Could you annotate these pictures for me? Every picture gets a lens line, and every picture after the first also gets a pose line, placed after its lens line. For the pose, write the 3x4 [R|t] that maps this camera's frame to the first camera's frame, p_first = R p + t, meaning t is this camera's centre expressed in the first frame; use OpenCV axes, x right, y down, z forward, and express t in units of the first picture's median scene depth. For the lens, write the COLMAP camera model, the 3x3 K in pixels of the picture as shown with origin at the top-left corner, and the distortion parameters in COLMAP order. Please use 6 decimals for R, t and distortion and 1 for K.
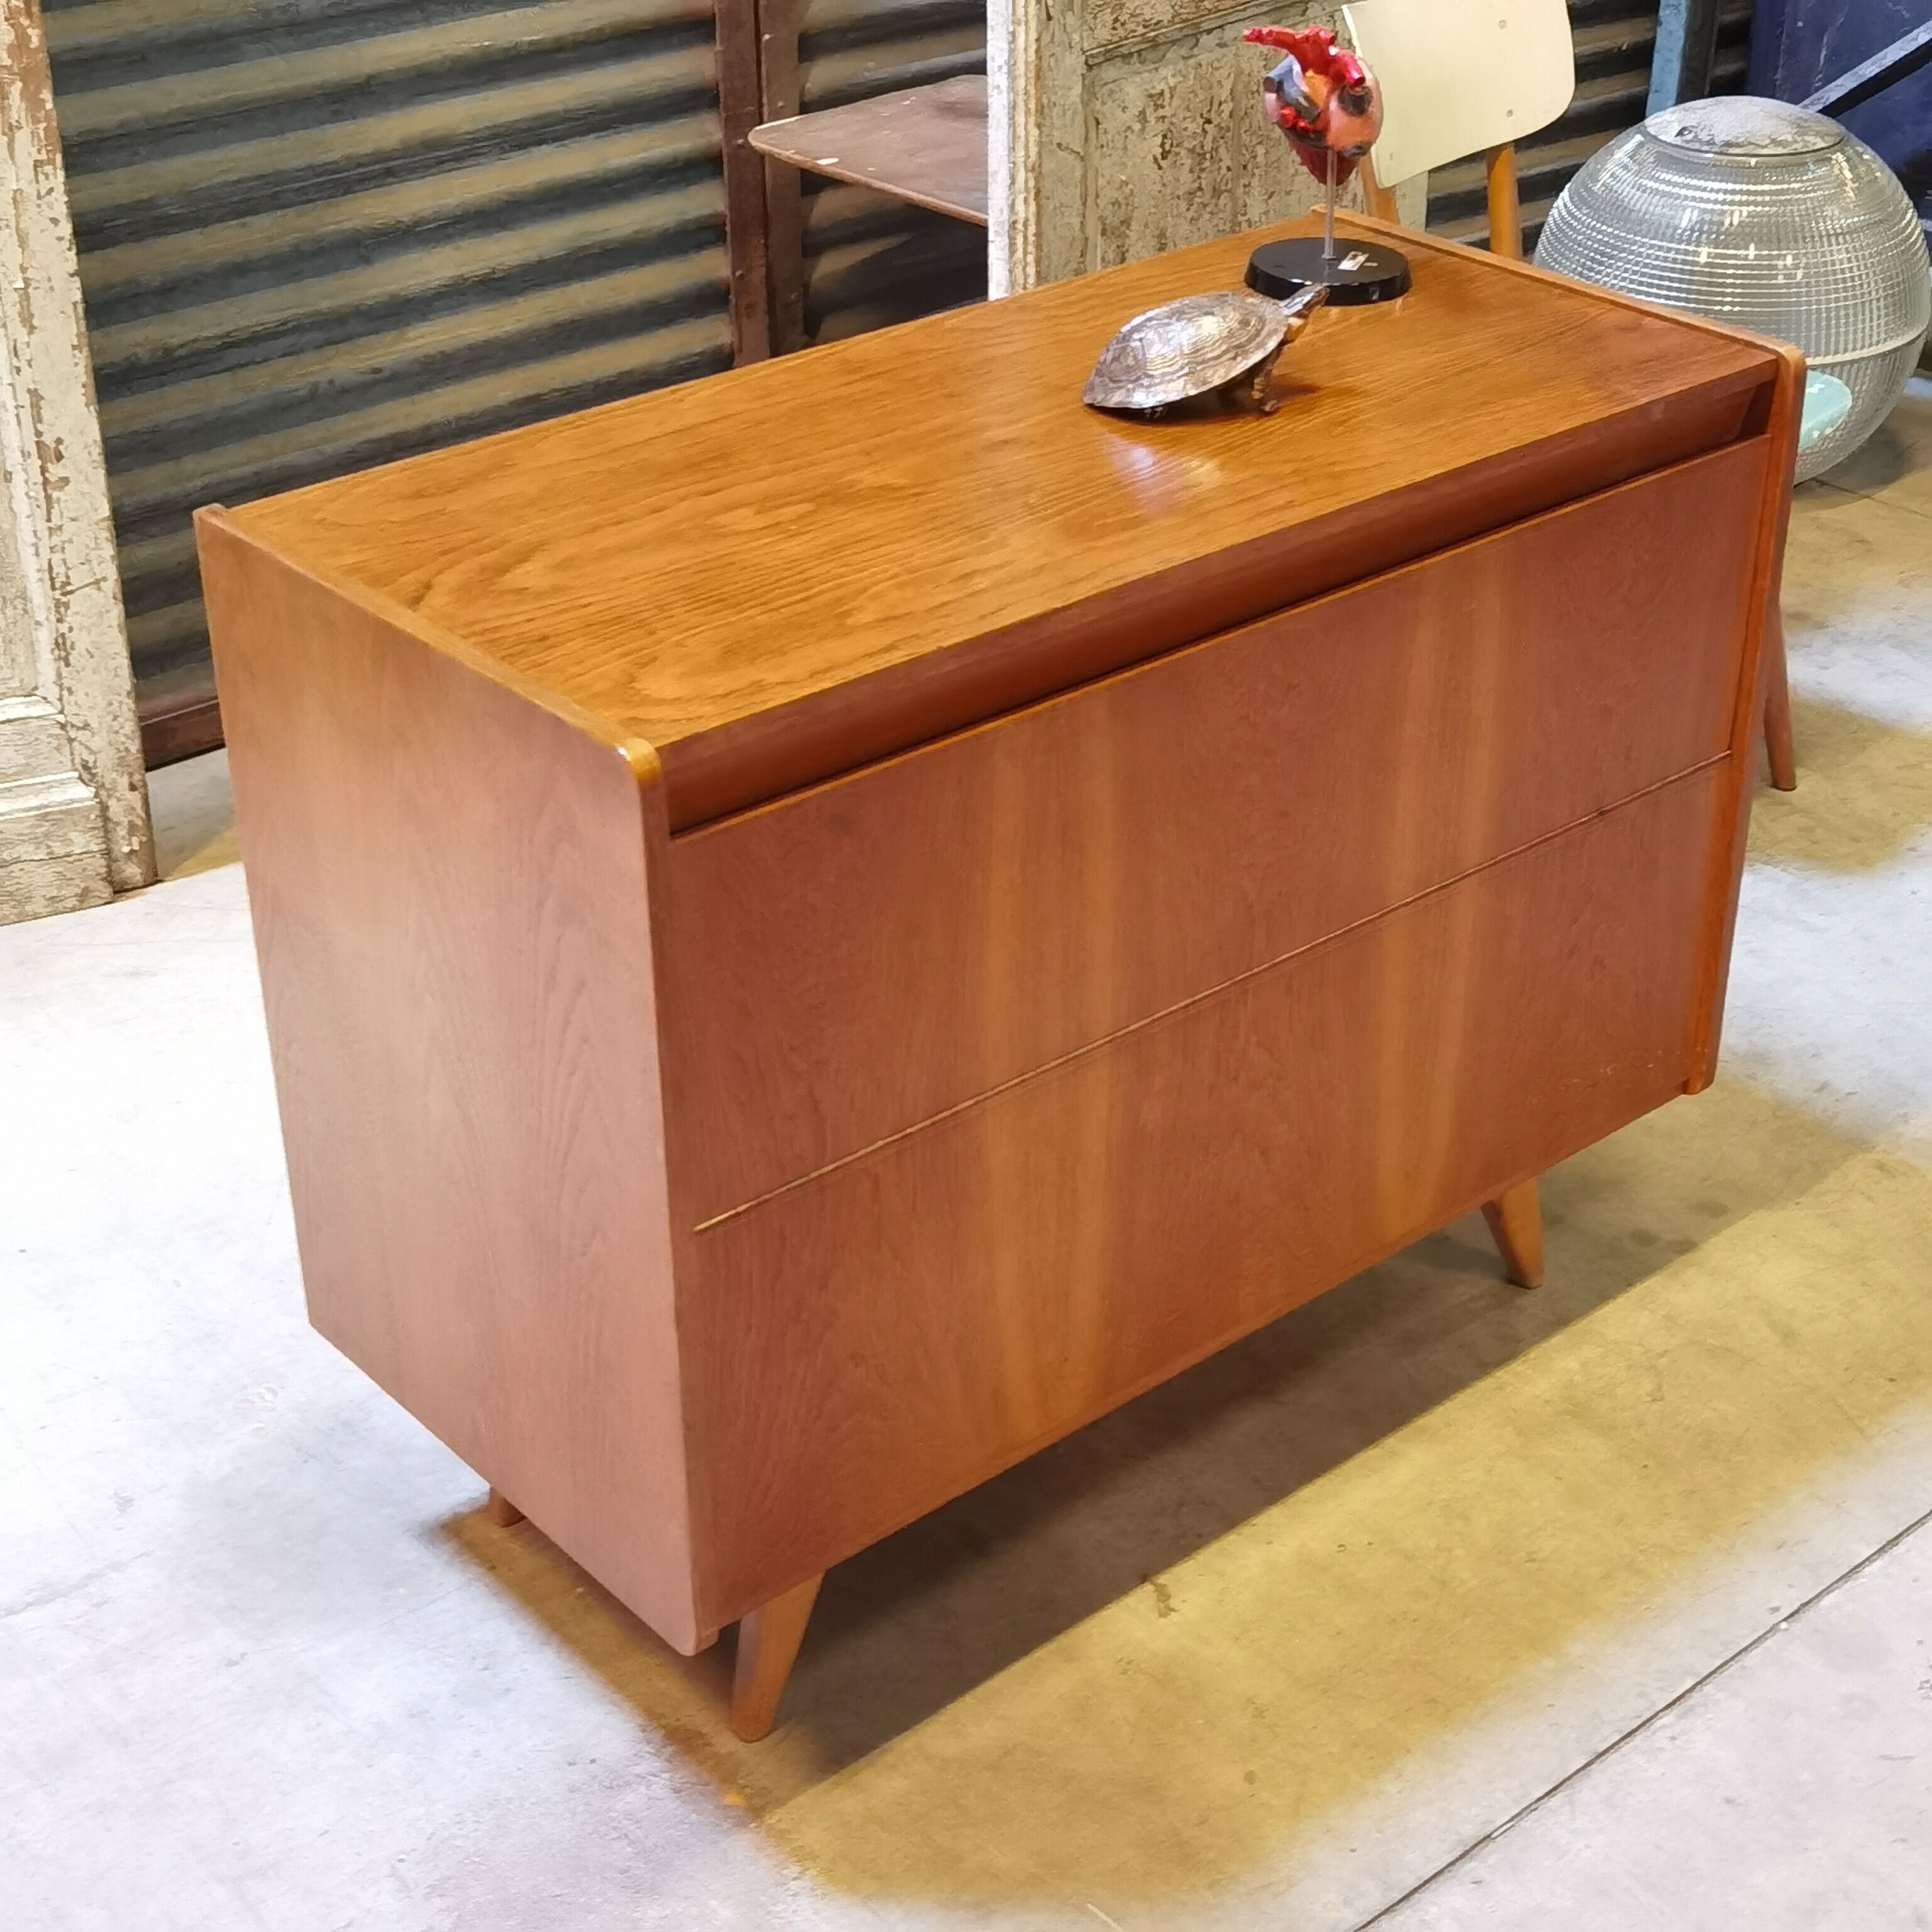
lens RADIAL K [[3101.6, 0, 964.1], [0, 3101.6, 961.2], [0, 0, 1]] dist [-0.088286, 0.199811]
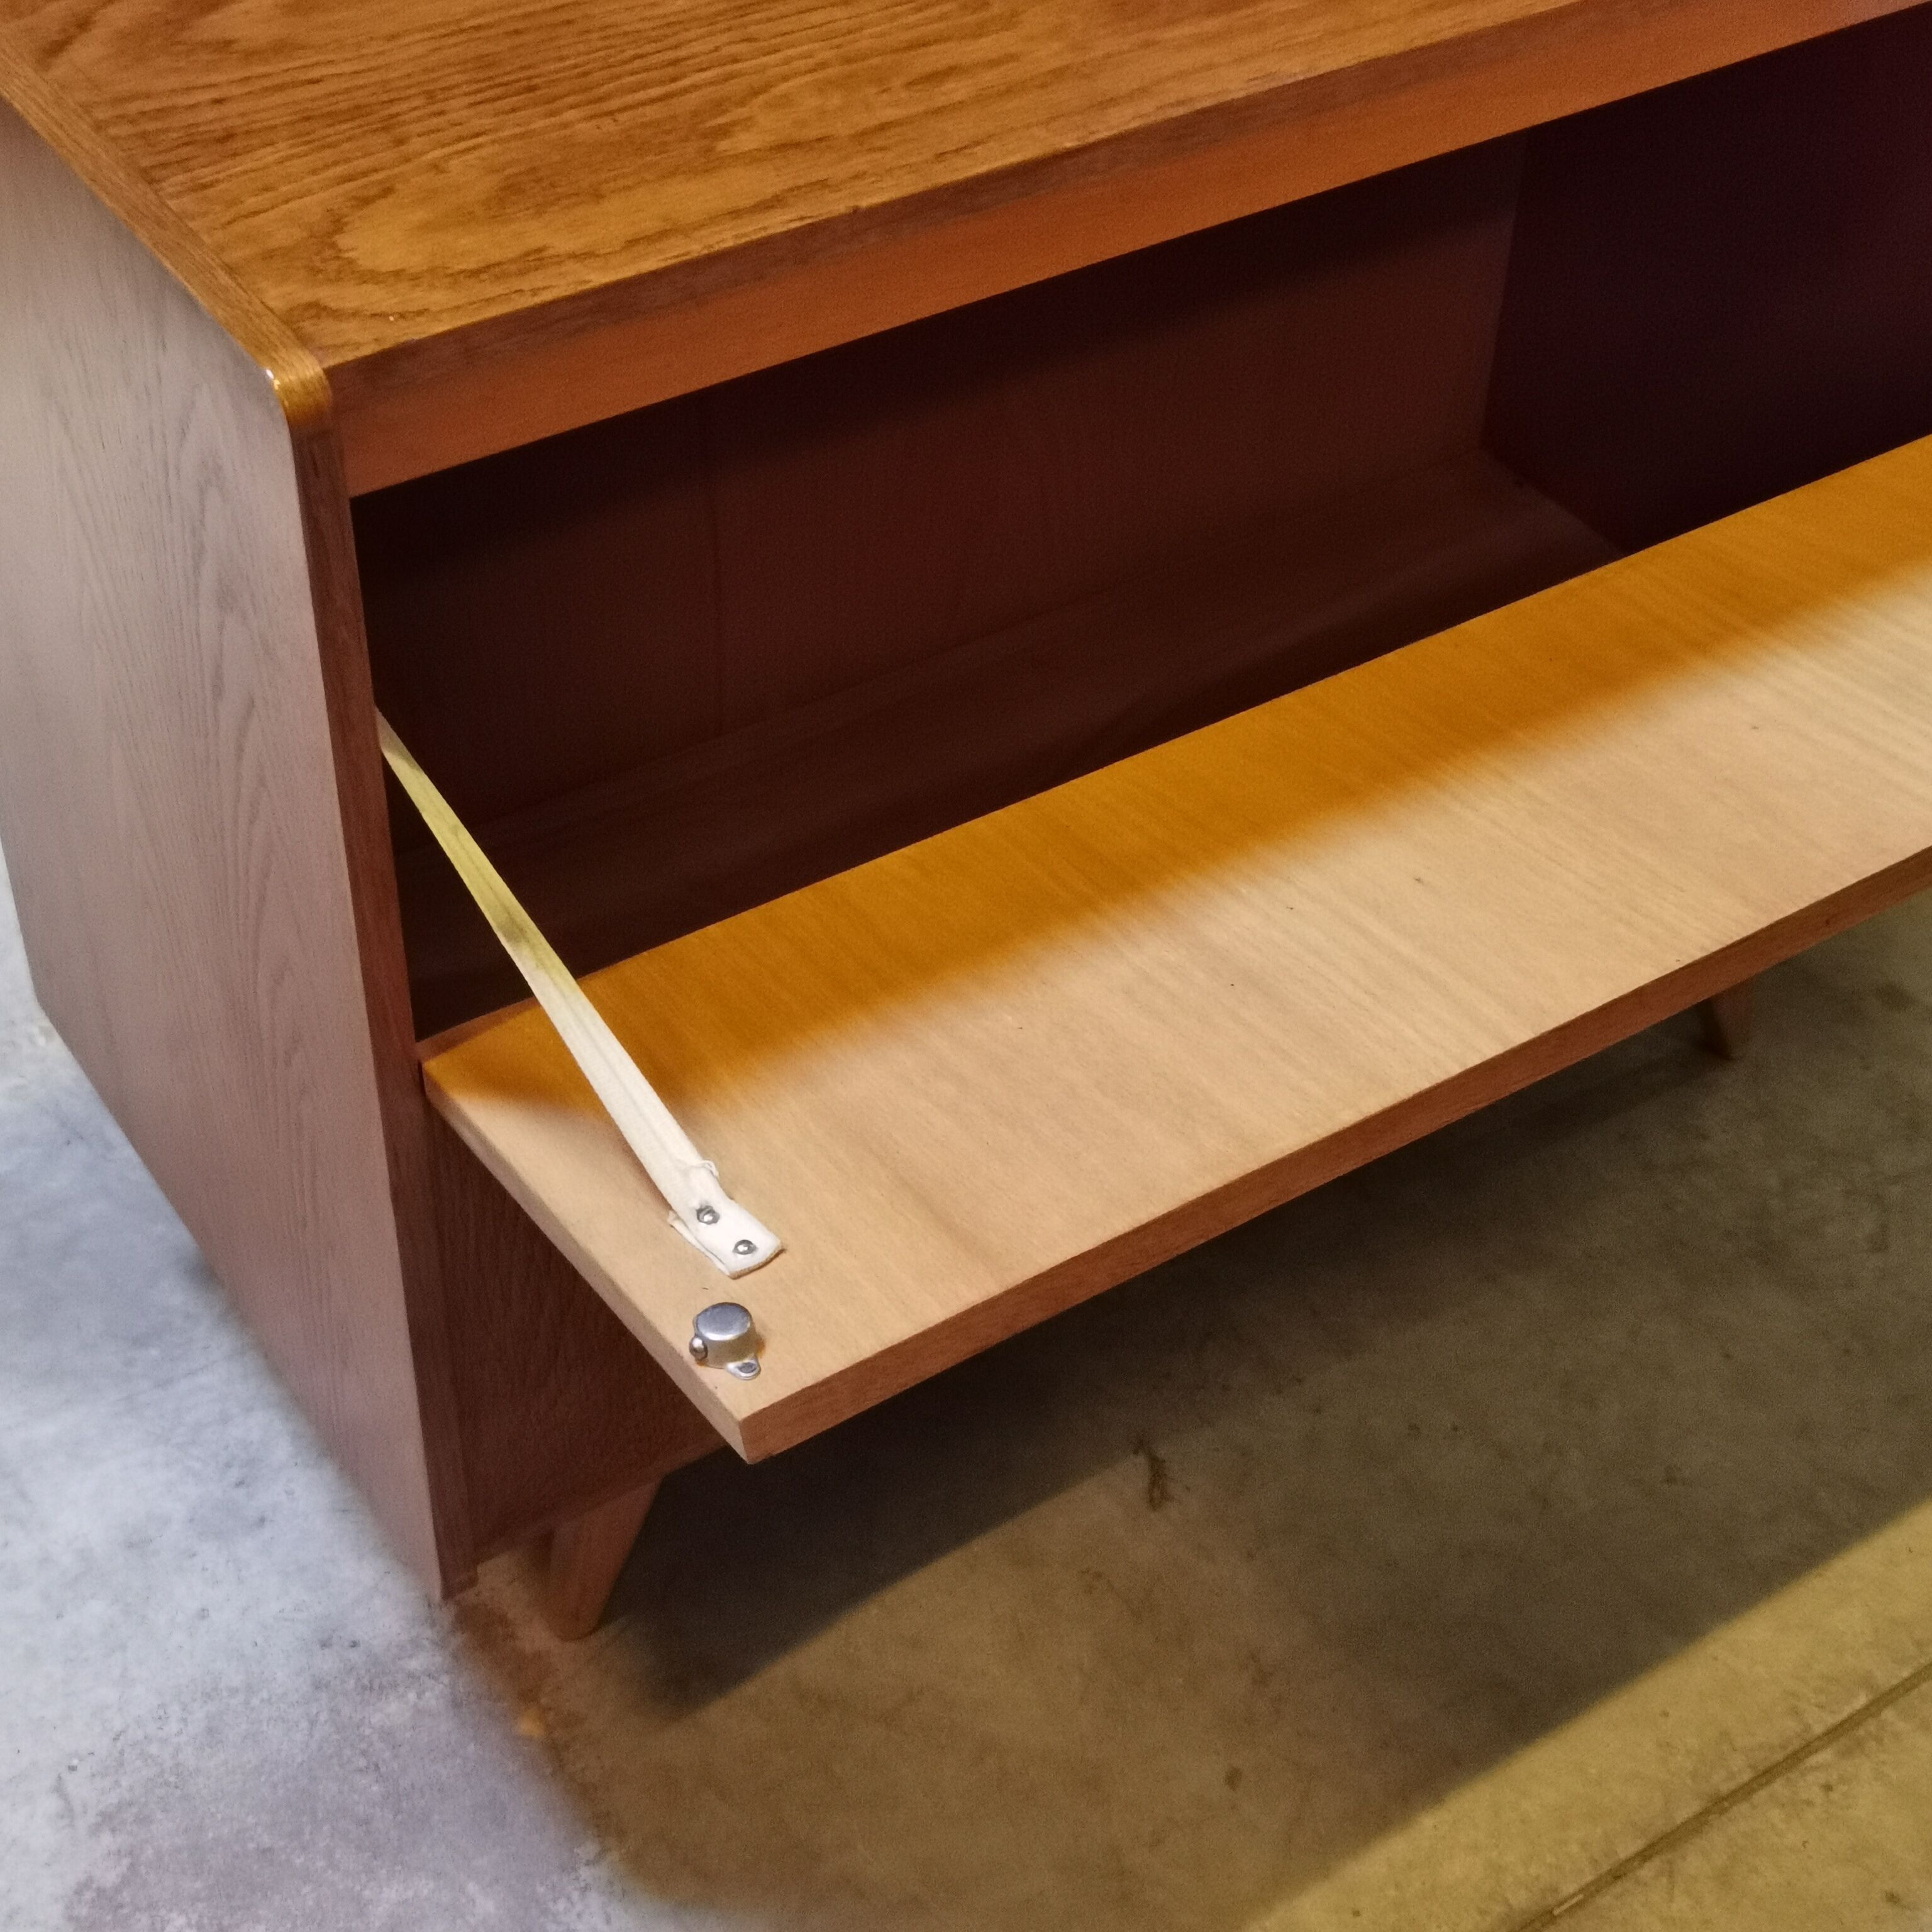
lens RADIAL K [[3193.9, 0, 967.7], [0, 3193.9, 936.9], [0, 0, 1]] dist [-0.121100, 0.274557]
pose [[0.992795, 0.102874, -0.061445, 0.055280], [-0.088183, 0.974437, 0.206632, -0.076416], [0.081131, -0.199725, 0.976487, 0.301011]]
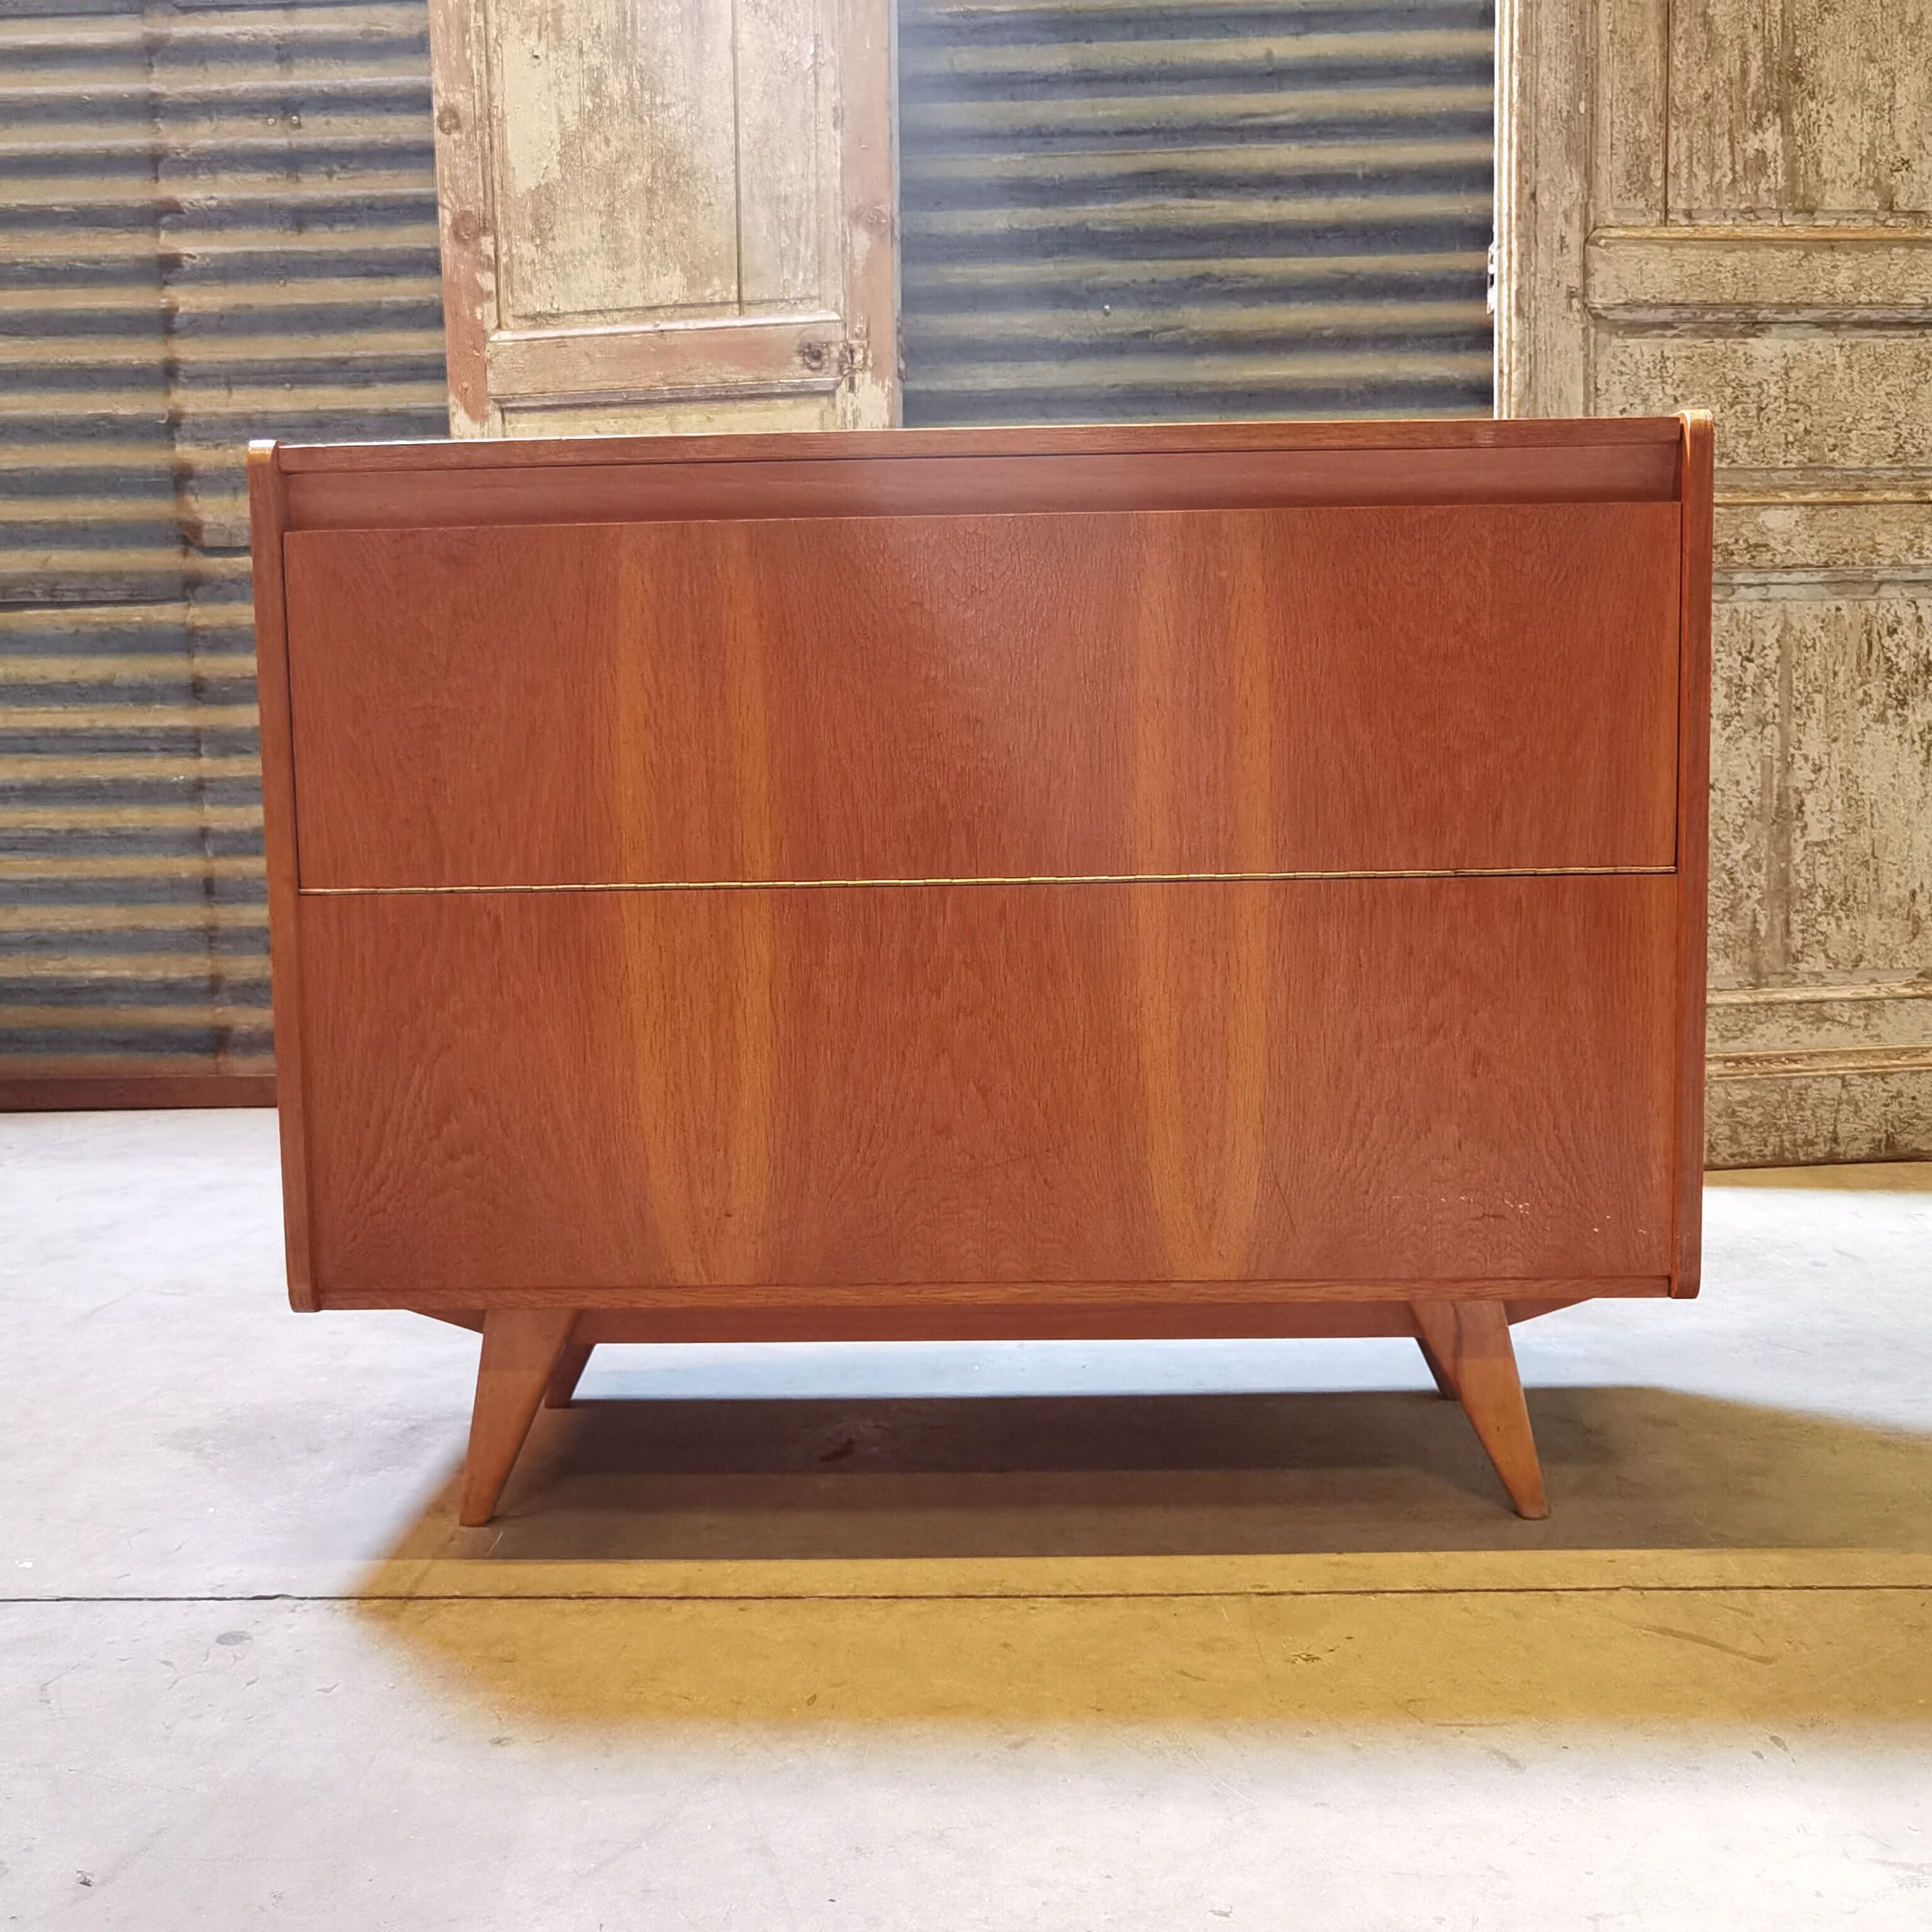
lens RADIAL K [[2213.4, 0, 961.6], [0, 2213.4, 963.3], [0, 0, 1]] dist [-0.061990, 0.164967]
pose [[0.742958, 0.066988, -0.665977, 0.675242], [-0.319313, 0.909931, -0.264697, 0.258564], [0.588262, 0.409314, 0.697431, 0.400235]]
